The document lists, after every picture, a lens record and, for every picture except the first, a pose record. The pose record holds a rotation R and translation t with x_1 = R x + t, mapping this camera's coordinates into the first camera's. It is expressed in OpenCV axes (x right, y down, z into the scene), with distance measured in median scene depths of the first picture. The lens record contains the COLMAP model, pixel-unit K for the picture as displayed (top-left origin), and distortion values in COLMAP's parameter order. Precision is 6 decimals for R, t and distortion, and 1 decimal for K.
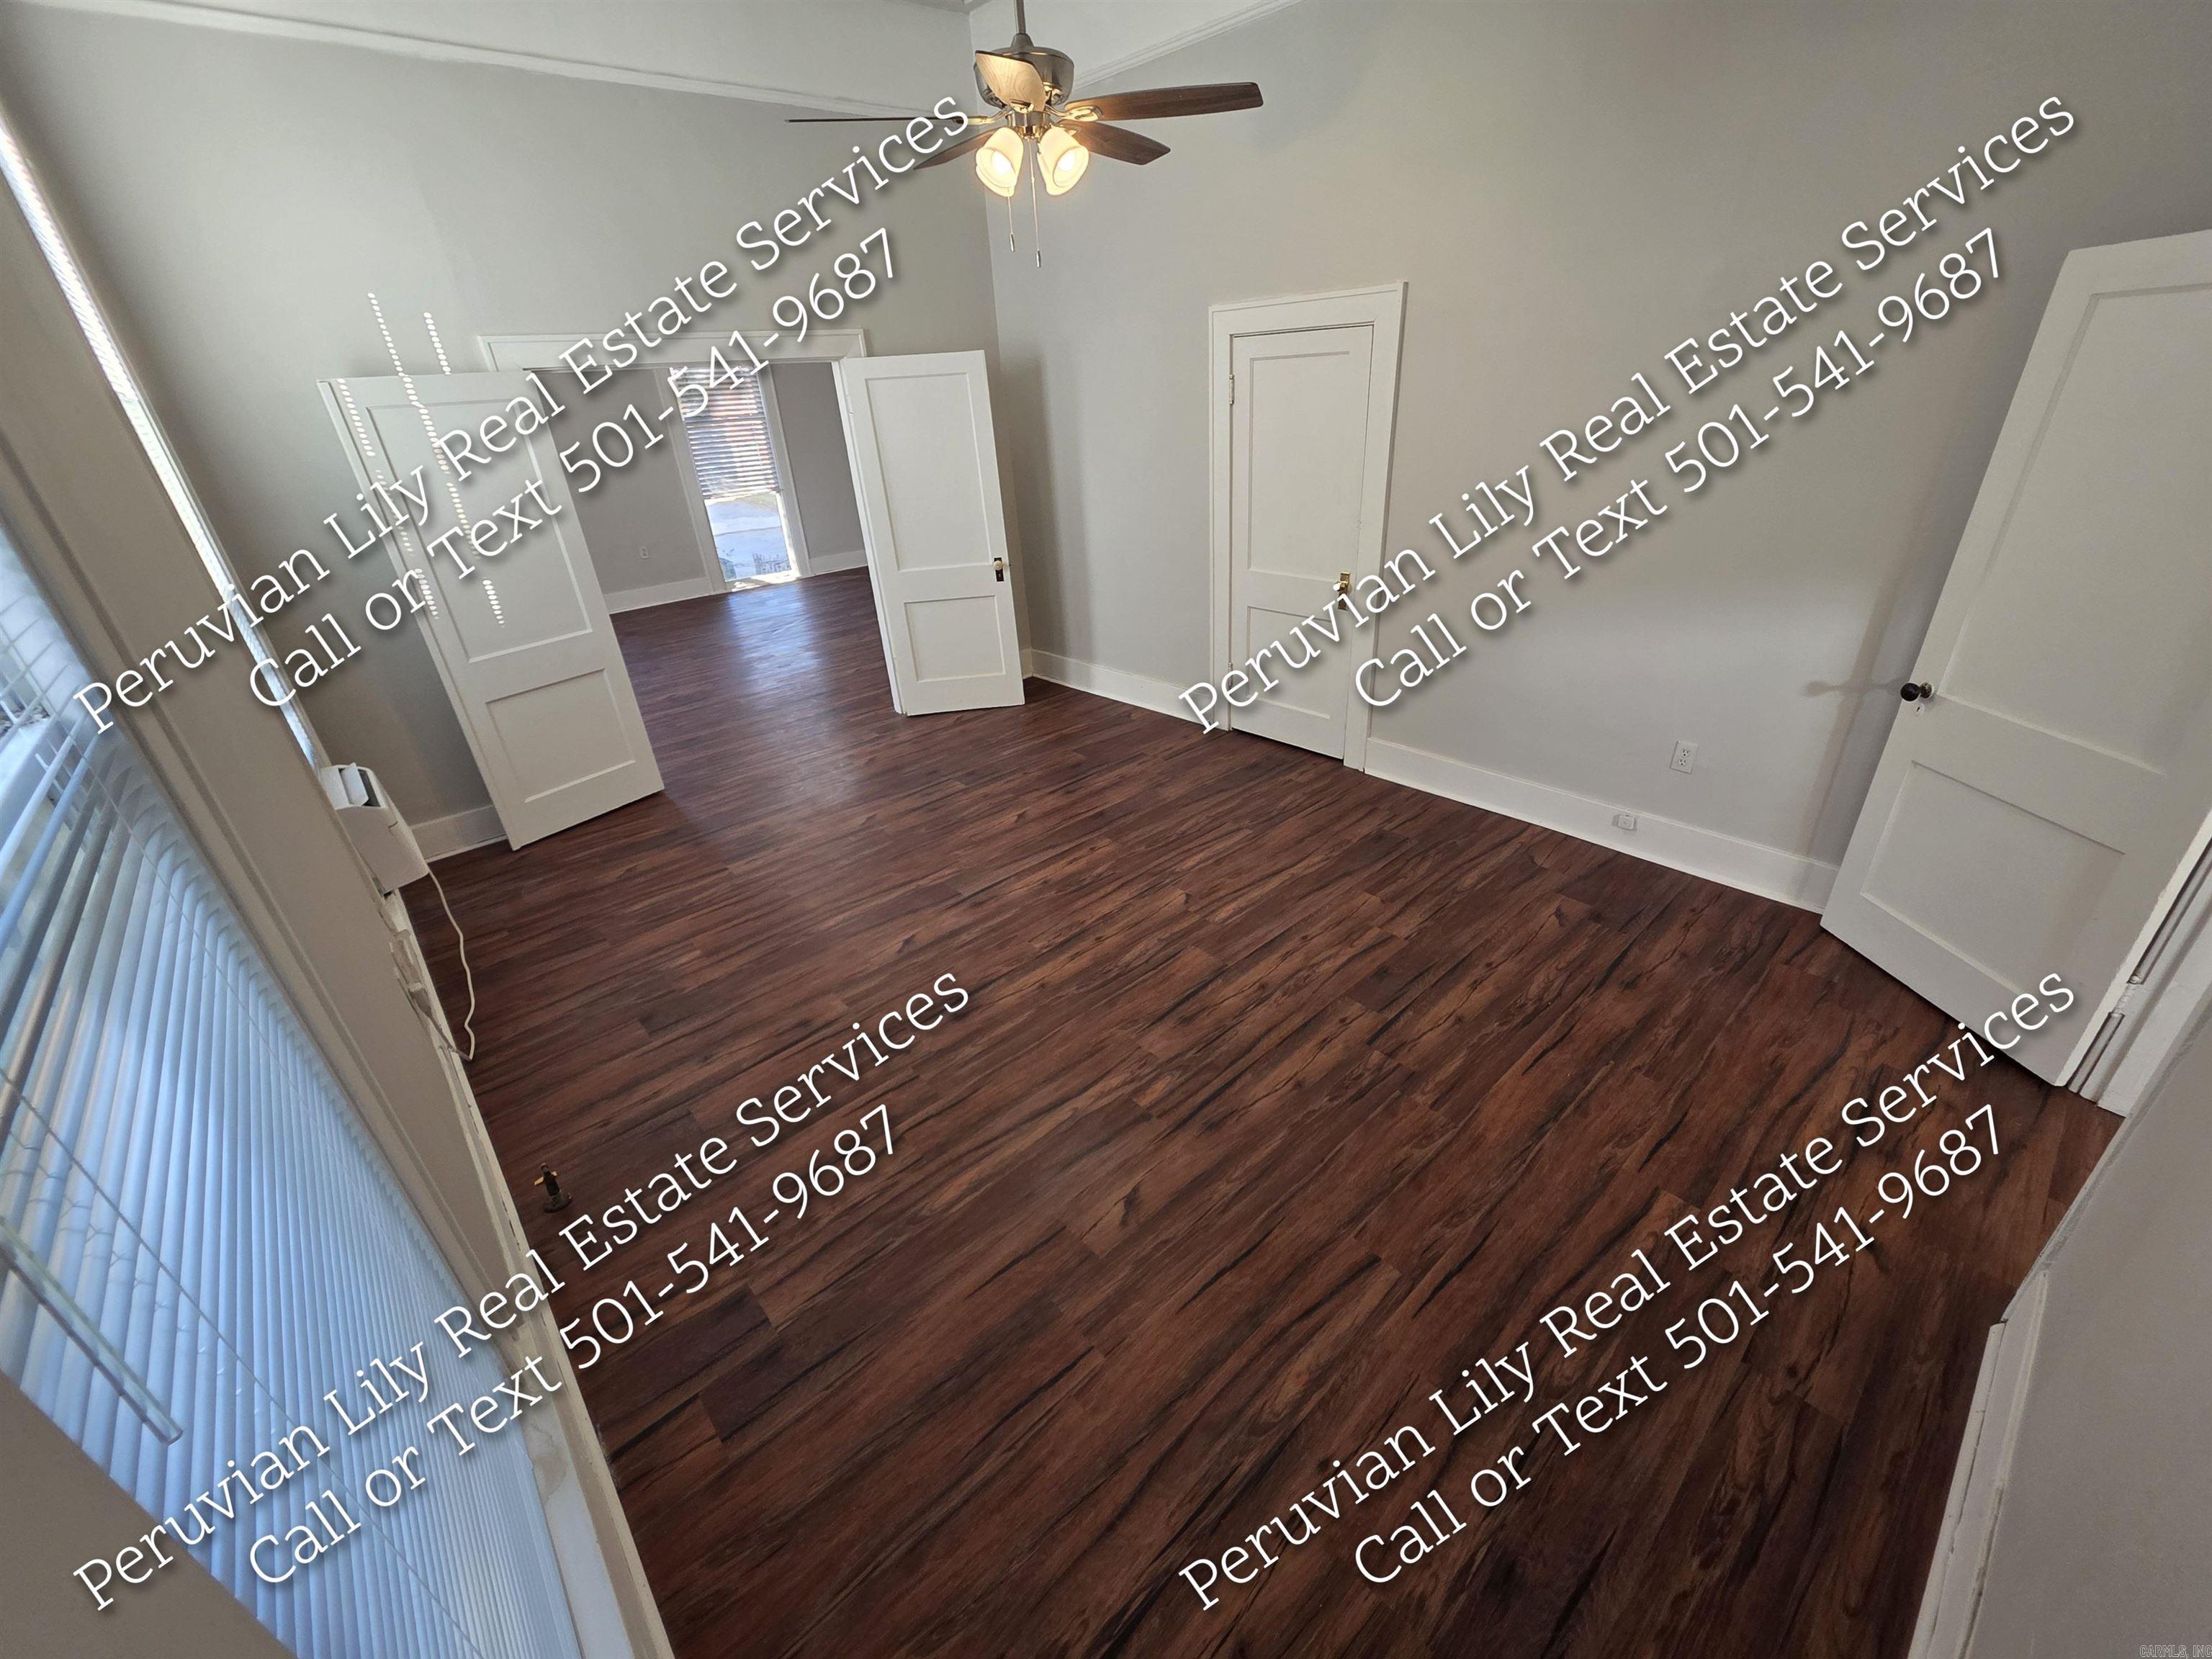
lens RADIAL K [[900.5, 0, 1122.7], [0, 900.5, 874.8], [0, 0, 1]] dist [0.000105, 0.000044]
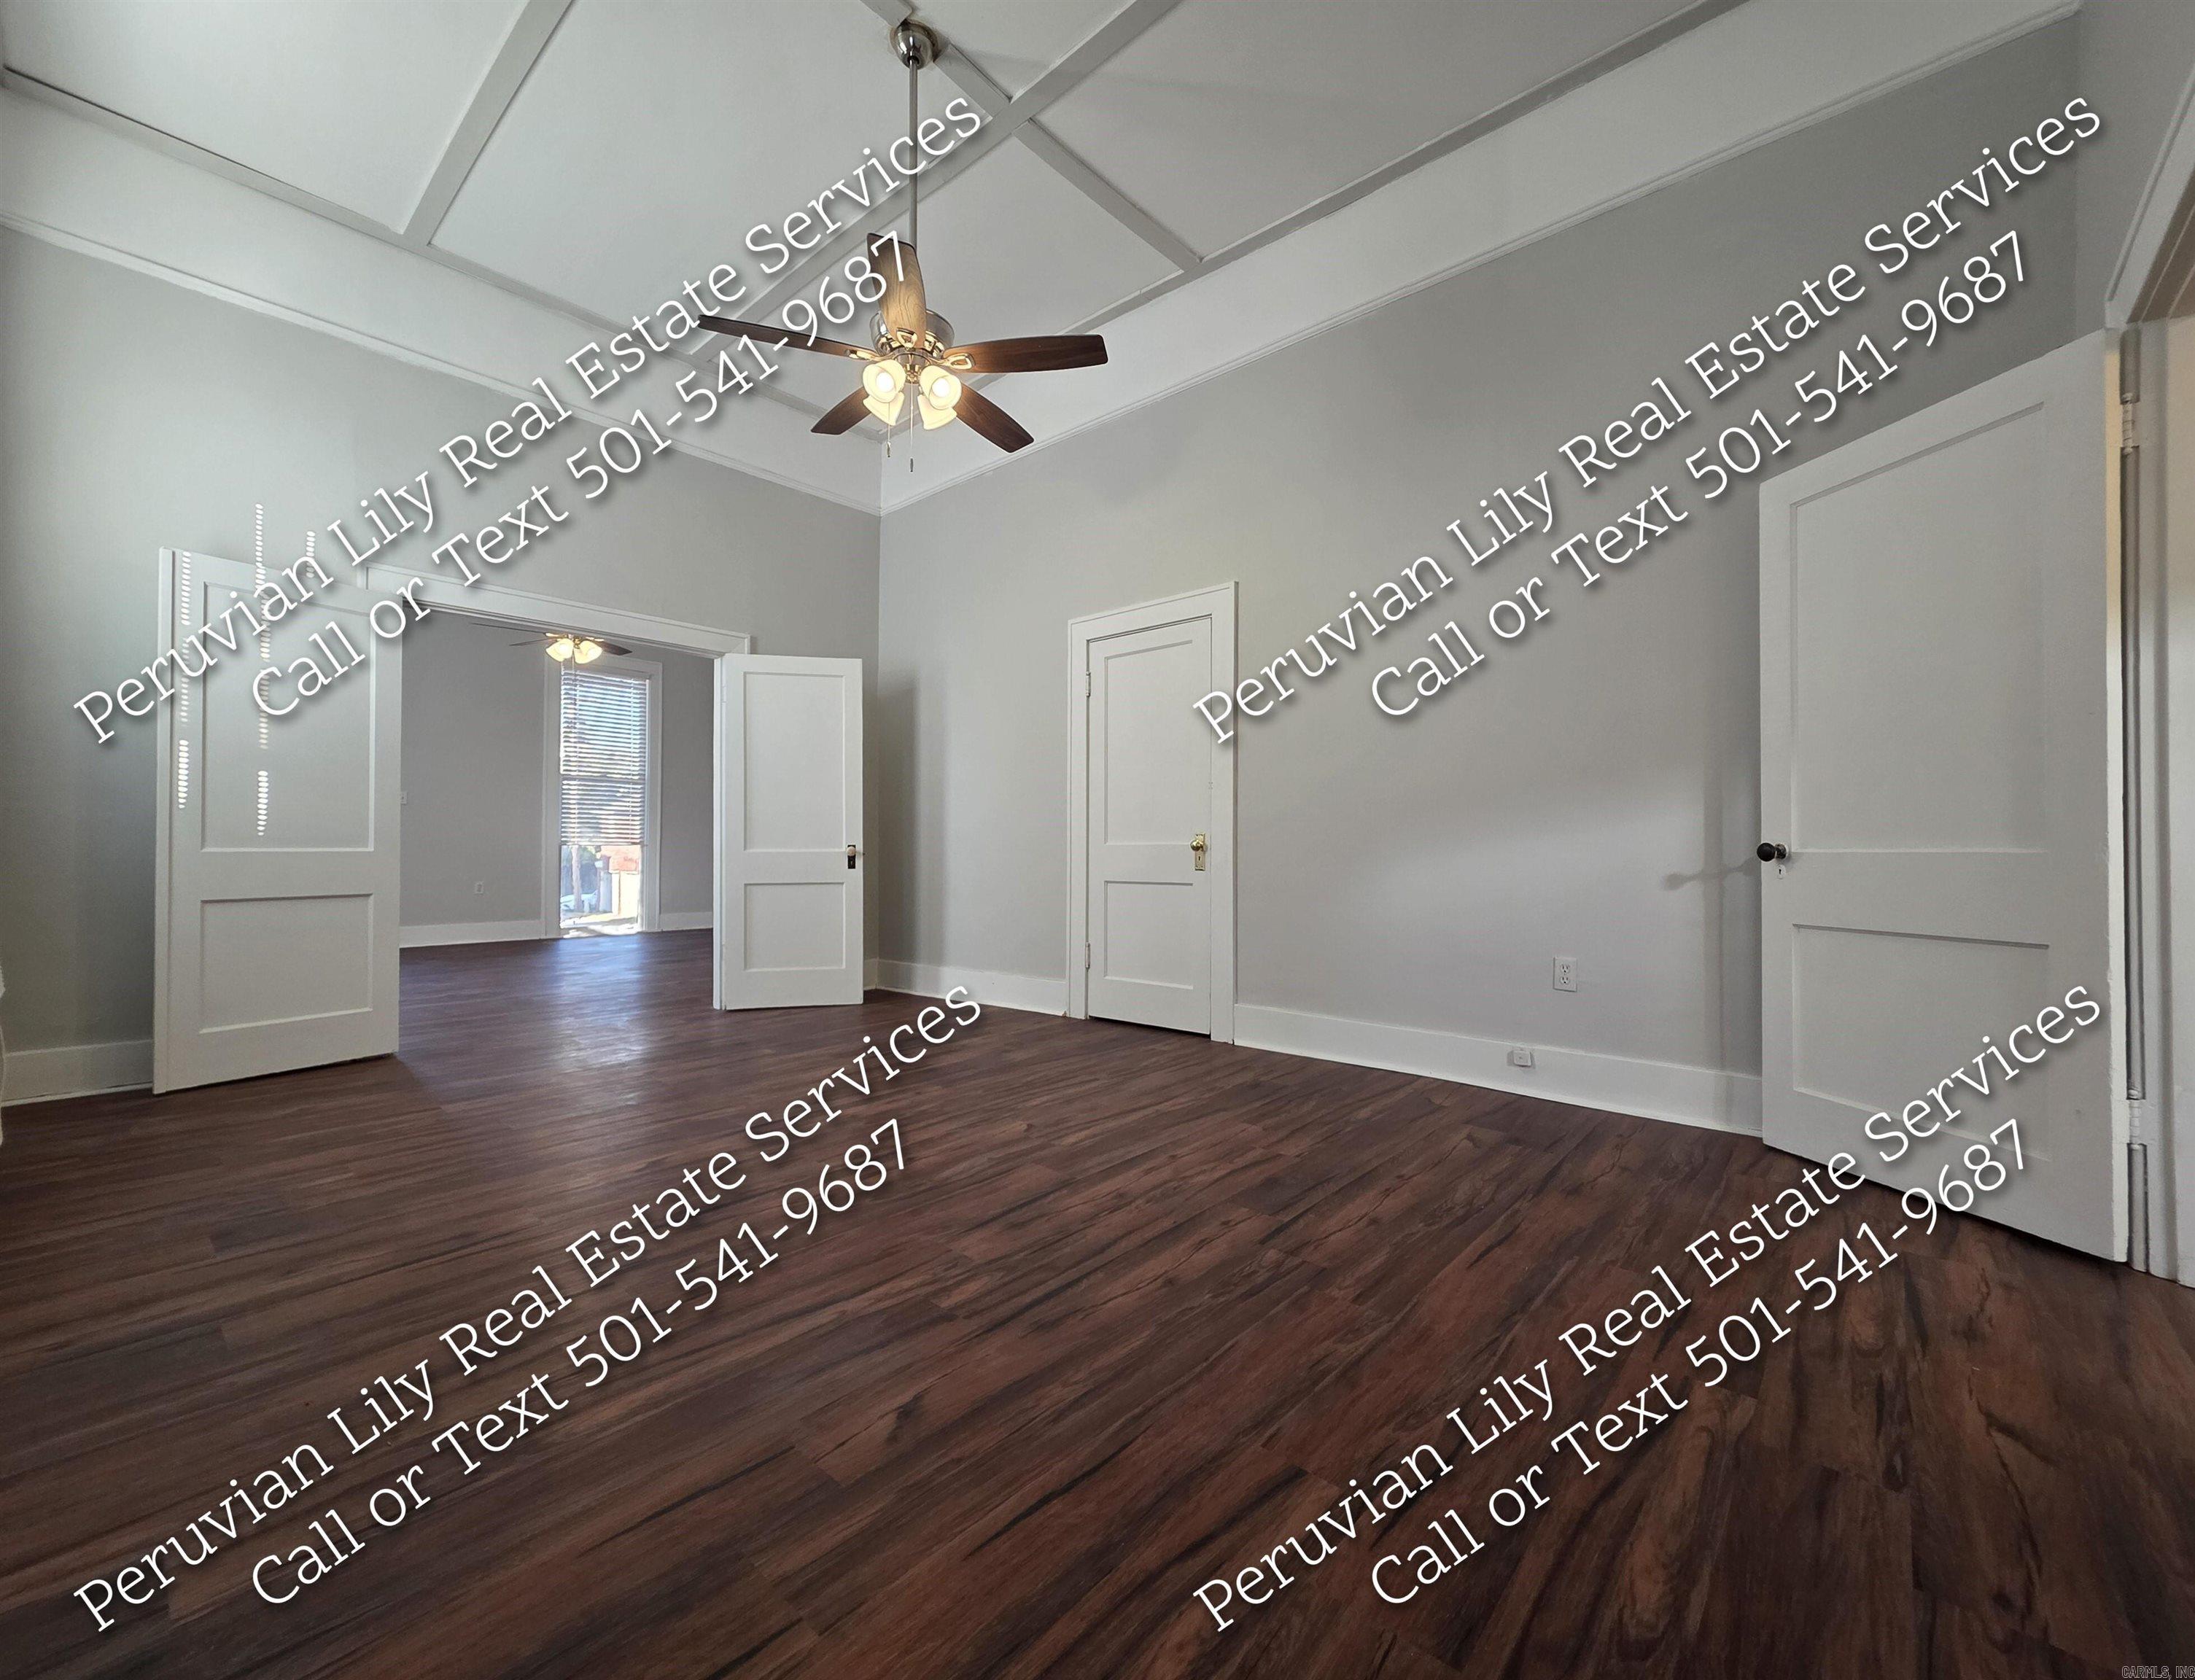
lens RADIAL K [[922.9, 0, 1093.6], [0, 922.9, 859.7], [0, 0, 1]] dist [0.000342, 0.000250]
pose [[0.993325, 0.057797, 0.099828, 0.041725], [-0.001397, 0.871386, -0.490596, 0.282664], [-0.115343, 0.487182, 0.865650, 0.203018]]
